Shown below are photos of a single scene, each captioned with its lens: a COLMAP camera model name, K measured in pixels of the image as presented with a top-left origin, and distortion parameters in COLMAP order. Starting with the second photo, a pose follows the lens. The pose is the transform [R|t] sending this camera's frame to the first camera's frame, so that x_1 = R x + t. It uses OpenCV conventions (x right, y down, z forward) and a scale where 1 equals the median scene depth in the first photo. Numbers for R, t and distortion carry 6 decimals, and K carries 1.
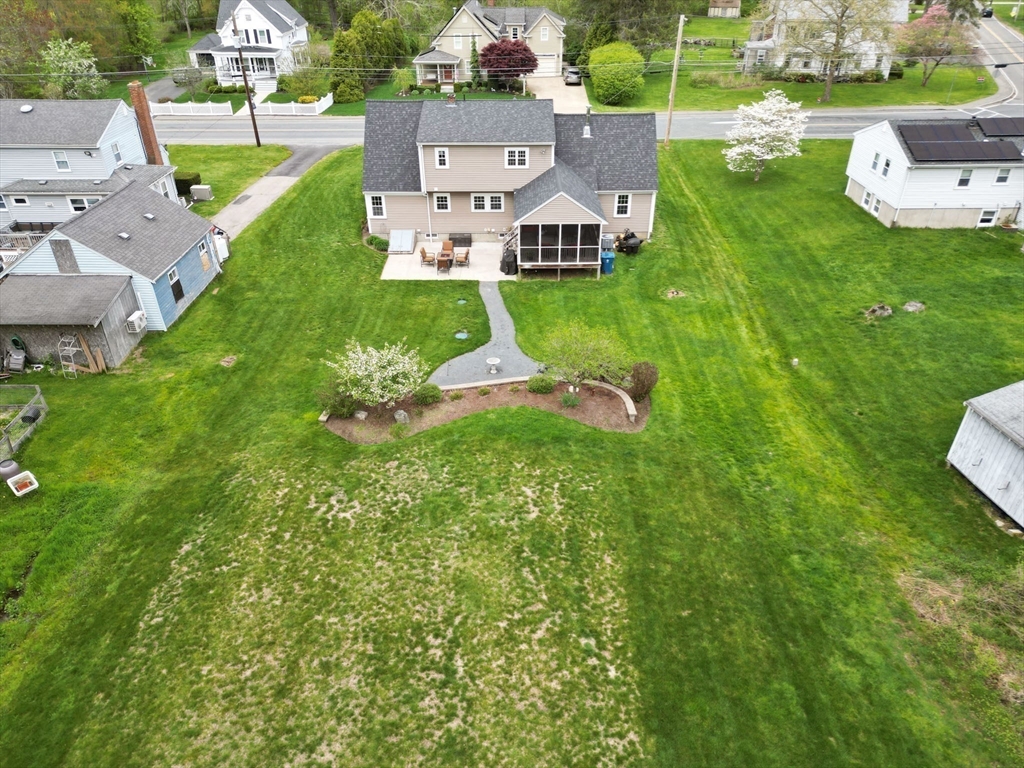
lens RADIAL K [[715.6, 0, 514.8], [0, 715.6, 385.9], [0, 0, 1]] dist [0.087194, -0.001922]
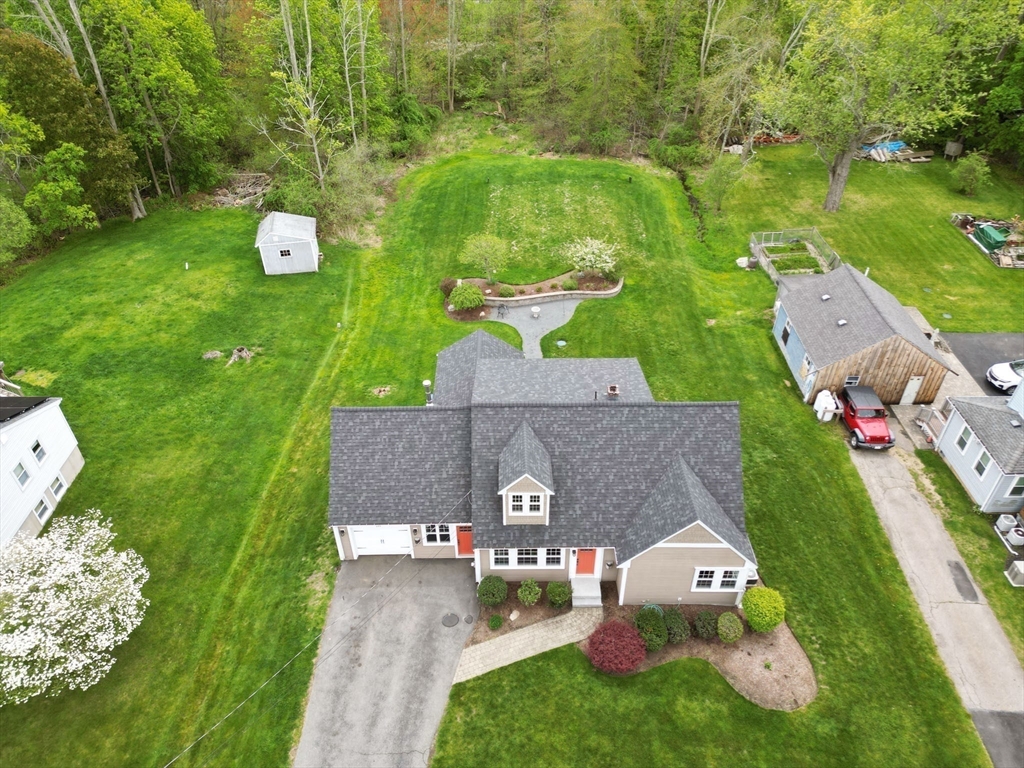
lens RADIAL K [[715.6, 0, 514.8], [0, 715.6, 385.9], [0, 0, 1]] dist [0.087194, -0.001922]
pose [[-0.999936, 0.007956, 0.008061, 0.004341], [0.010265, 0.335937, 0.941829, -1.094604], [0.004786, 0.941851, -0.335997, 1.262875]]
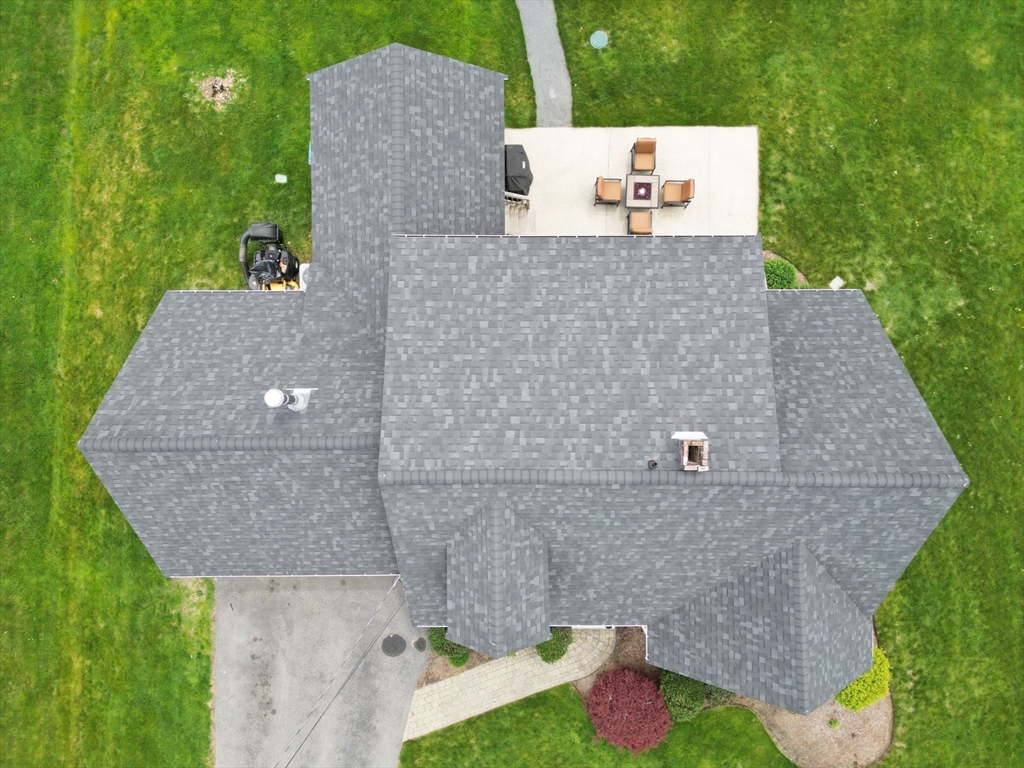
lens RADIAL K [[709.5, 0, 514.5], [0, 709.5, 384.1], [0, 0, 1]] dist [0.065536, -0.029909]
pose [[-0.999951, -0.003037, 0.009399, -0.011273], [0.009589, -0.526708, 0.849992, -0.664287], [0.002369, 0.850041, 0.526711, 0.828210]]
